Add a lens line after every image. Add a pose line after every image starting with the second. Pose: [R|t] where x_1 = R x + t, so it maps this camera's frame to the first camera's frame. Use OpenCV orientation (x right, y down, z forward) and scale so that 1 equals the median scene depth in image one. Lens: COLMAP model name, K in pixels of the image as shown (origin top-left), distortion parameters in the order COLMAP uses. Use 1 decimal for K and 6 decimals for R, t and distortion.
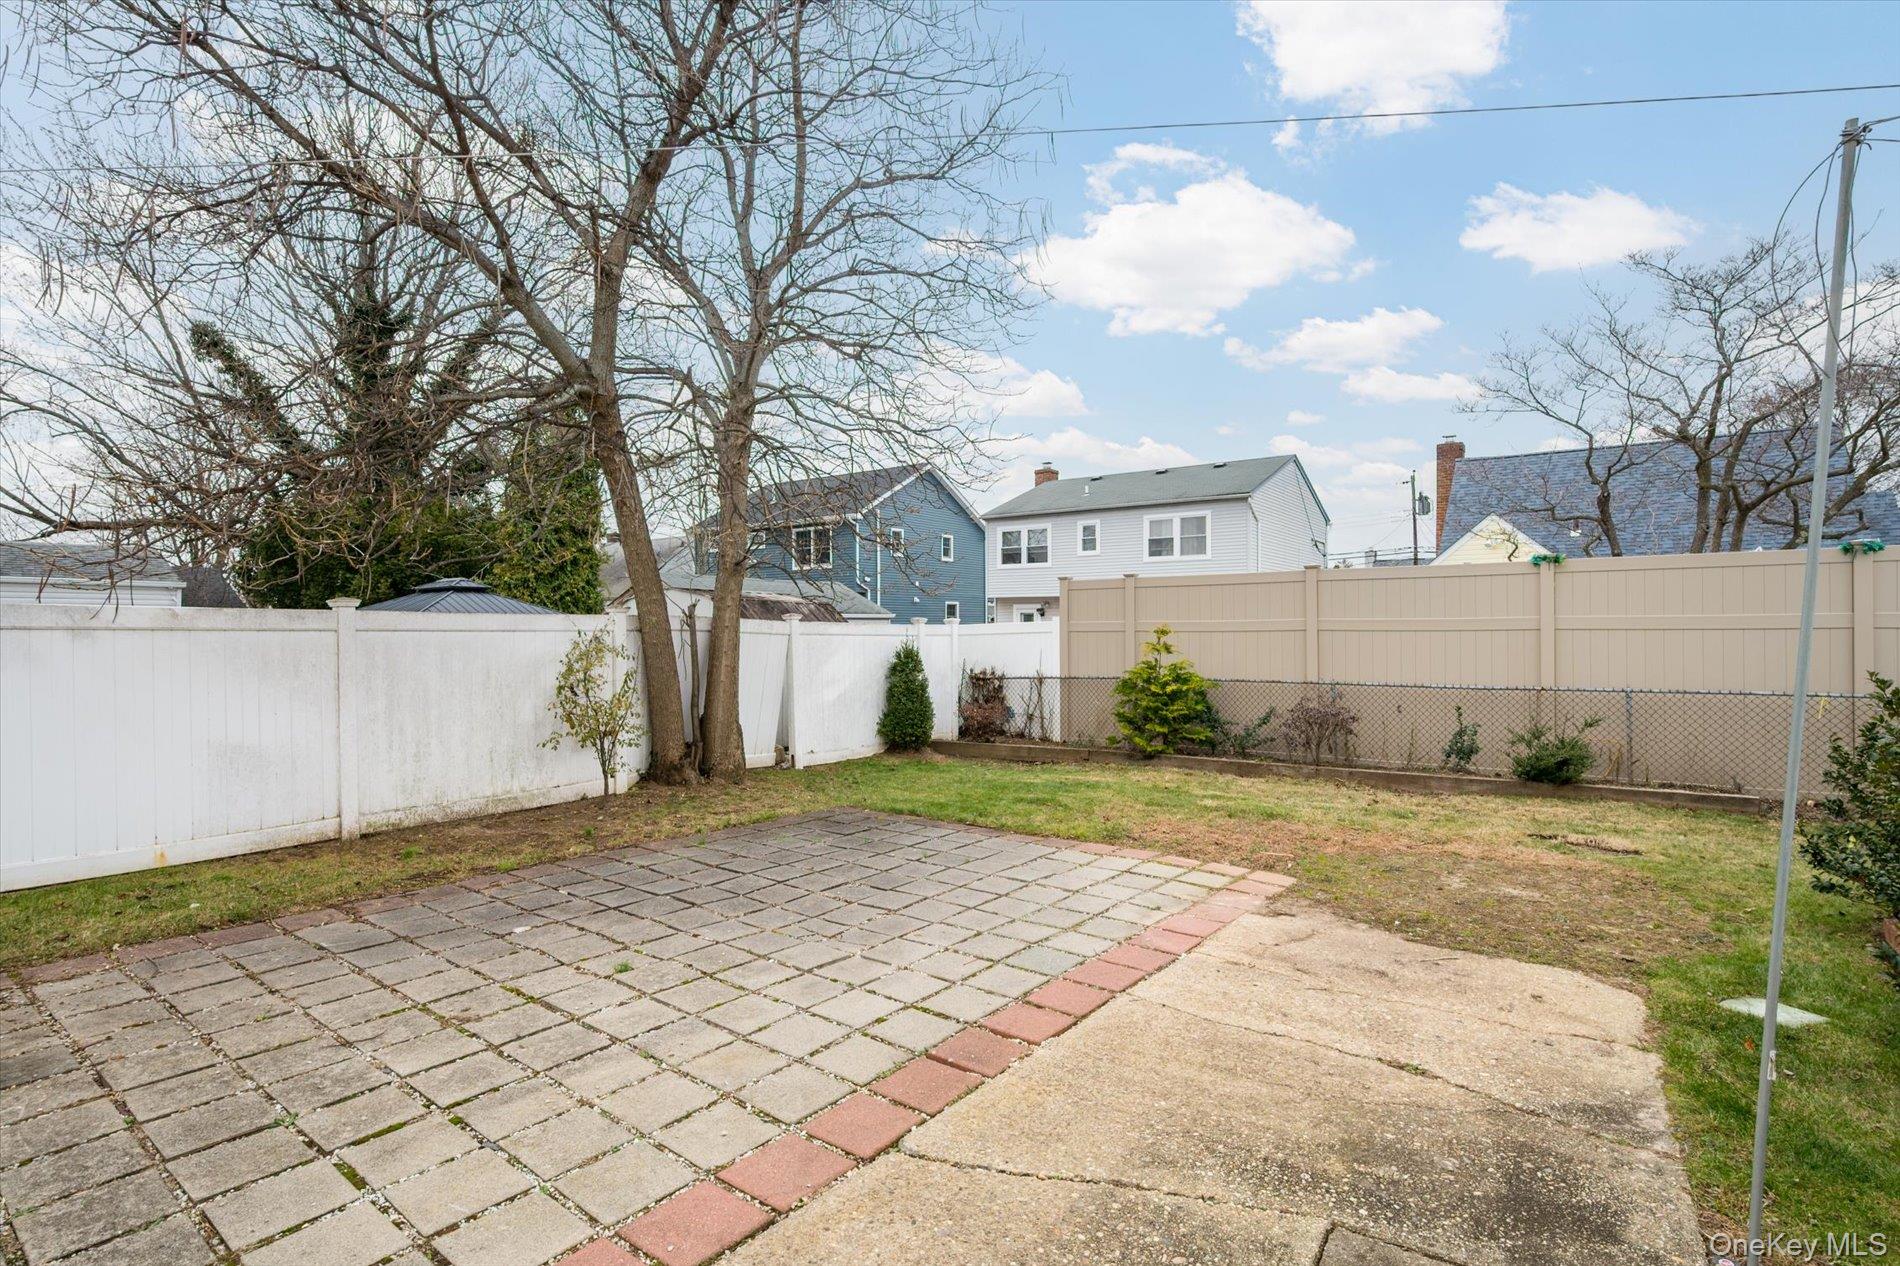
lens RADIAL K [[909.9, 0, 953.0], [0, 909.9, 630.3], [0, 0, 1]] dist [0.002081, -0.000549]
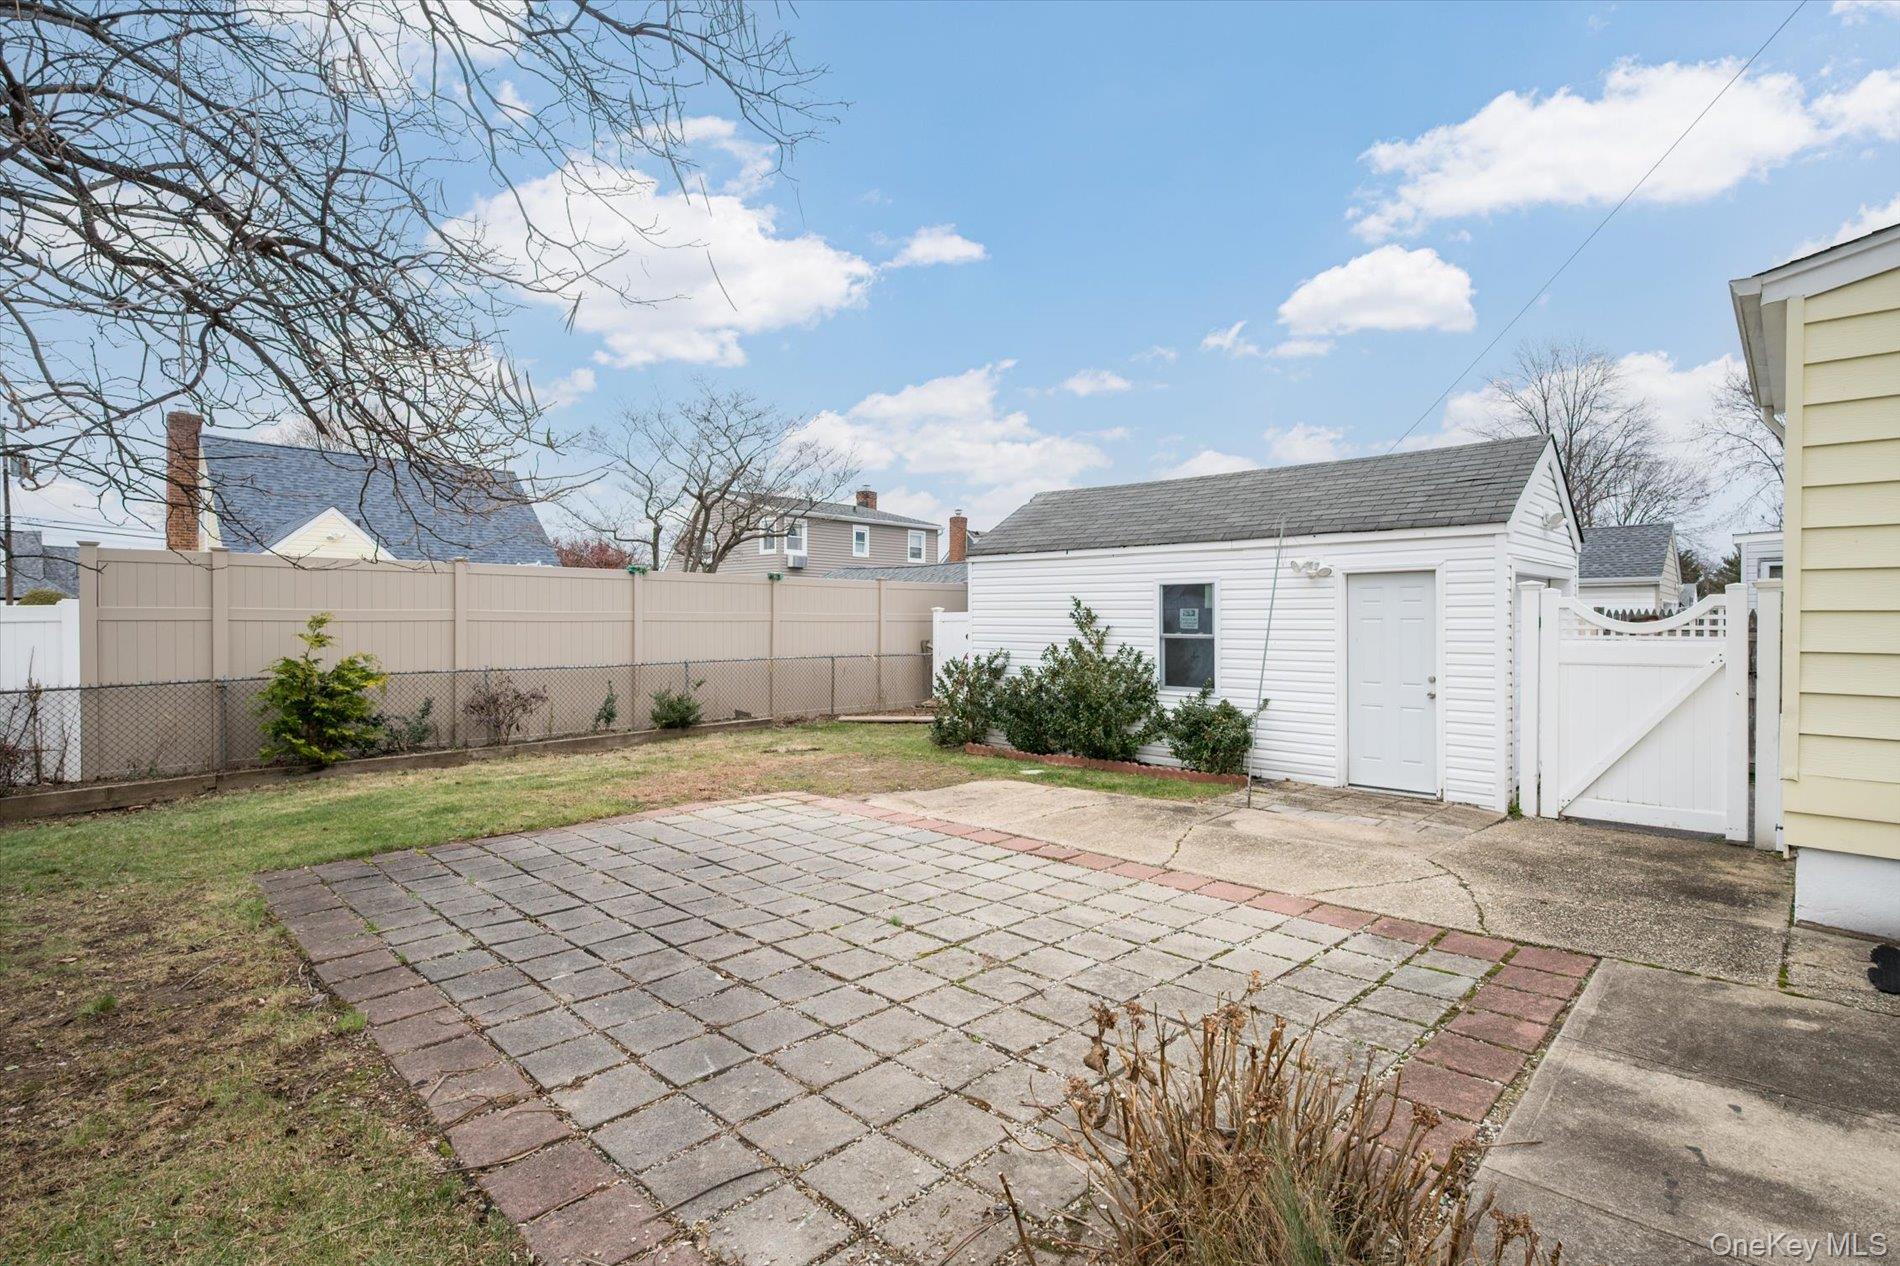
lens RADIAL K [[909.9, 0, 951.5], [0, 909.9, 627.0], [0, 0, 1]] dist [0.002081, -0.000549]
pose [[0.136650, -0.004446, 0.990609, -1.453828], [0.000022, 0.999990, 0.004485, 0.008737], [-0.990619, -0.000591, 0.136649, 0.787640]]
